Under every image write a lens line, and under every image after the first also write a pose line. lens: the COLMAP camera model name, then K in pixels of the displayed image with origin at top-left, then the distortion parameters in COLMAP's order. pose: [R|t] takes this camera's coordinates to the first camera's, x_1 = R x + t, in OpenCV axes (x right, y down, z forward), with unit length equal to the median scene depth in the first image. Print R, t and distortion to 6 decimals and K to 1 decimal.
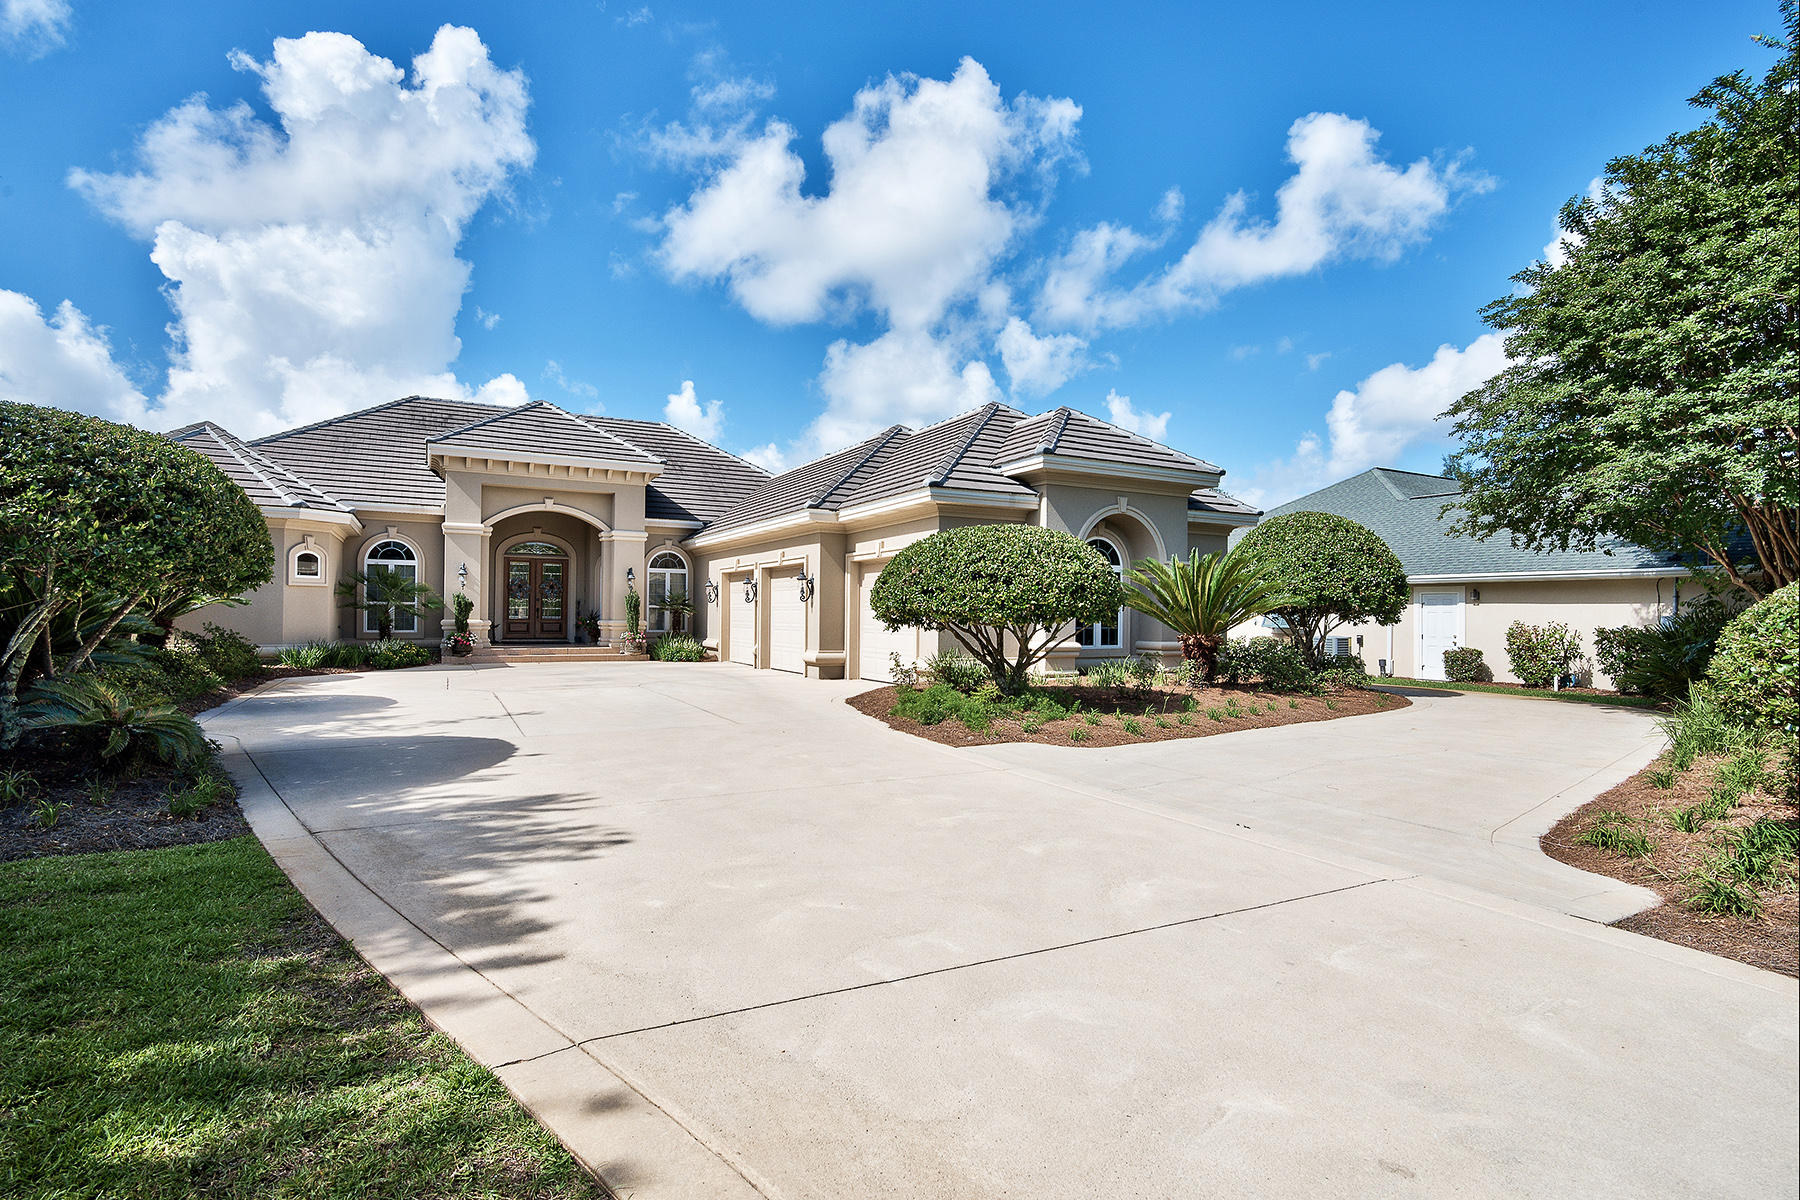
lens RADIAL K [[882.6, 0, 889.7], [0, 882.6, 600.6], [0, 0, 1]] dist [-0.018073, 0.000106]
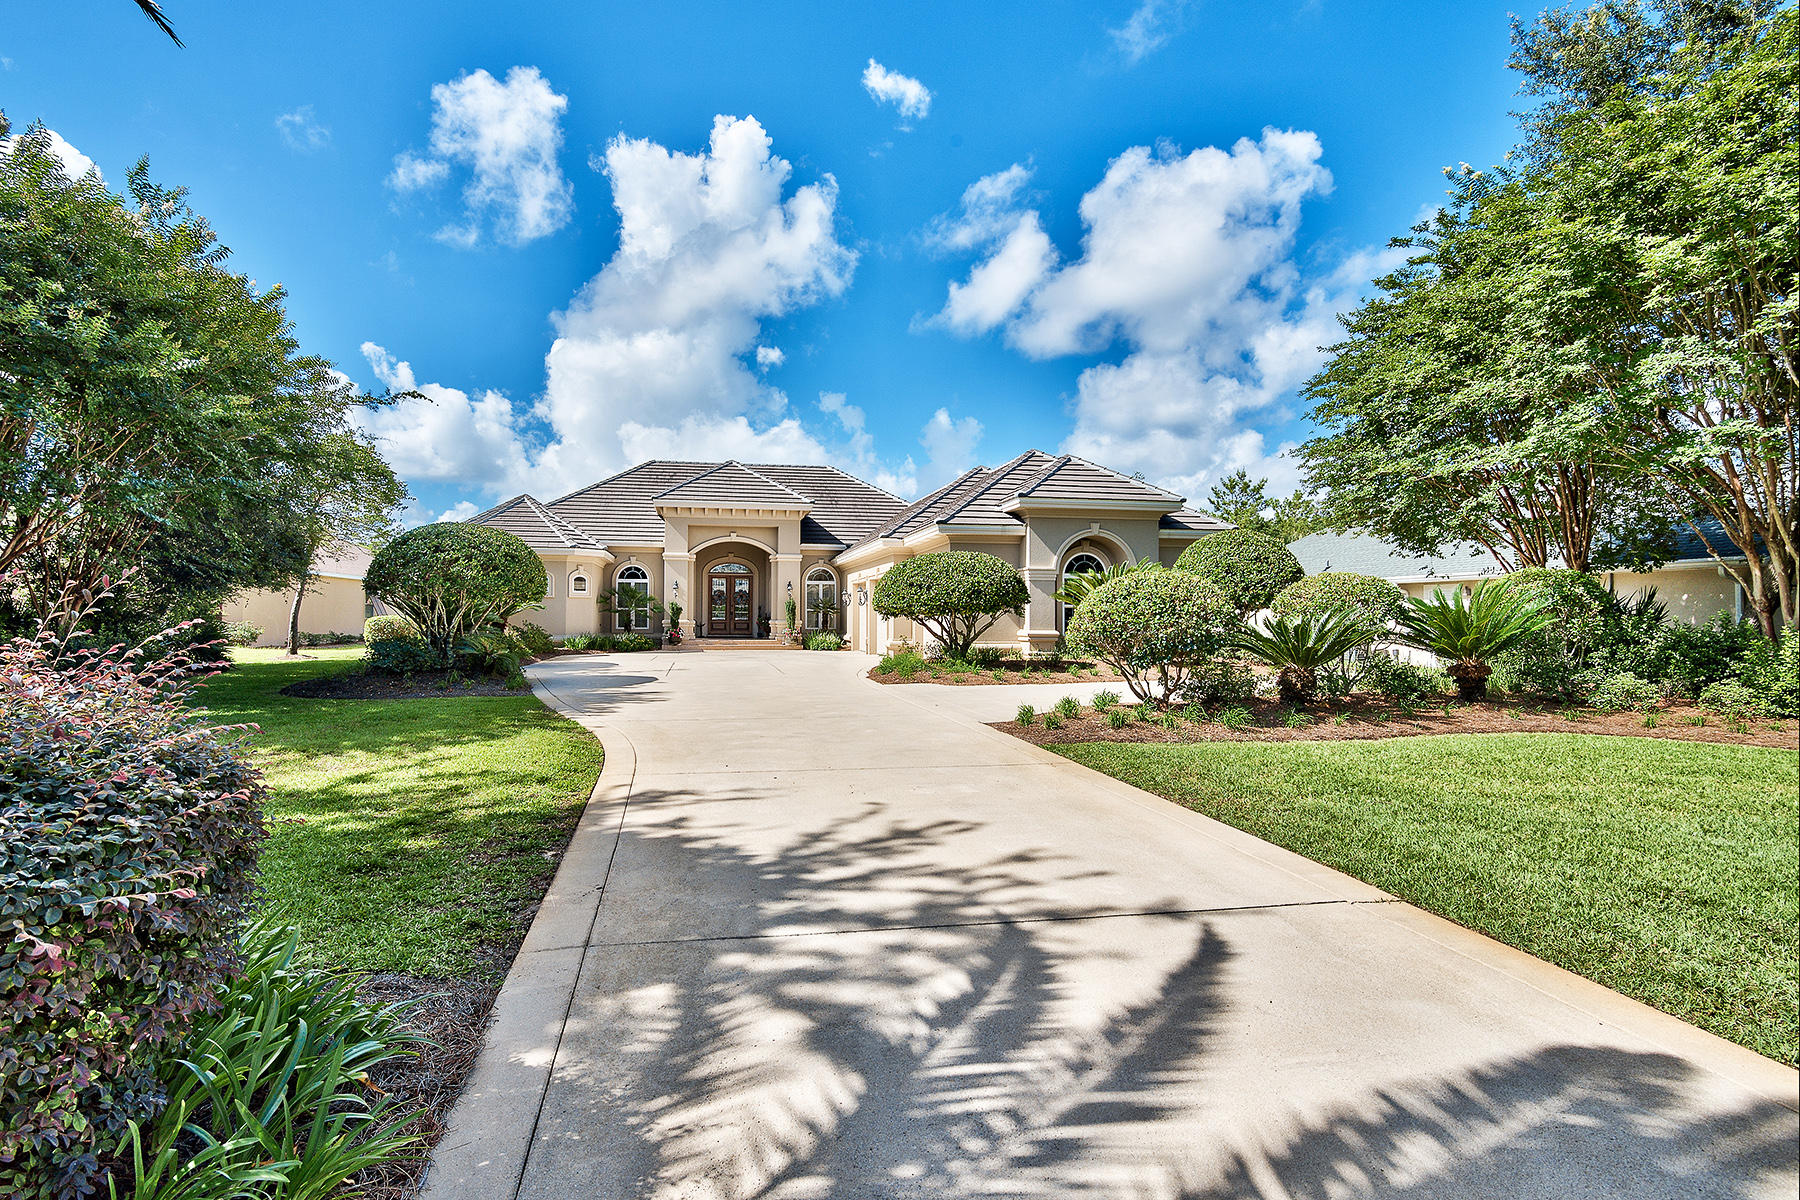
lens RADIAL K [[884.2, 0, 854.5], [0, 884.2, 590.7], [0, 0, 1]] dist [-0.047172, 0.000105]
pose [[0.951919, -0.016608, -0.305899, 0.229980], [0.010605, 0.999717, -0.021275, 0.007536], [0.306166, 0.017008, 0.951826, -0.280672]]
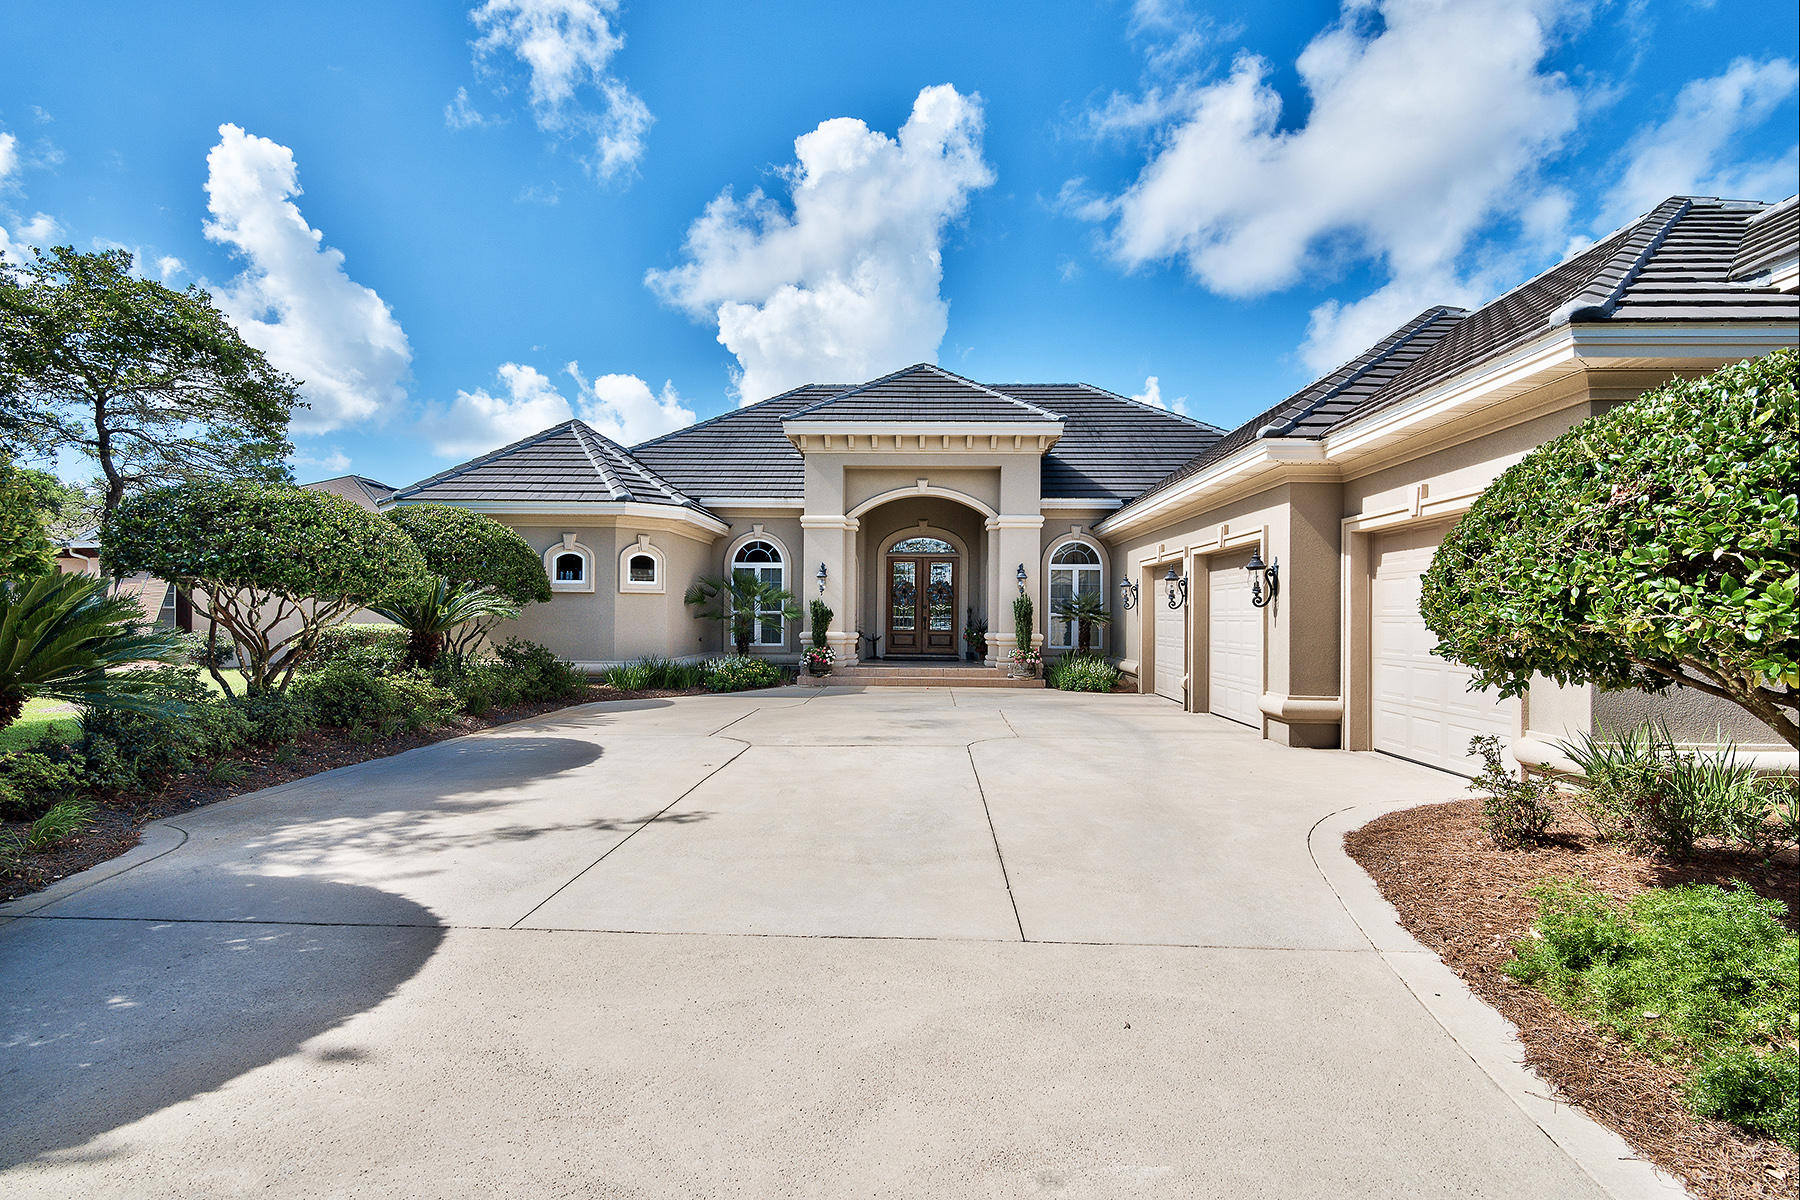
lens RADIAL K [[865.7, 0, 890.8], [0, 865.7, 604.1], [0, 0, 1]] dist [-0.012986, 0.000358]
pose [[0.865061, -0.009415, -0.501578, -0.018854], [0.007987, 0.999956, -0.004997, 0.000245], [0.501602, 0.000317, 0.865098, 0.316401]]
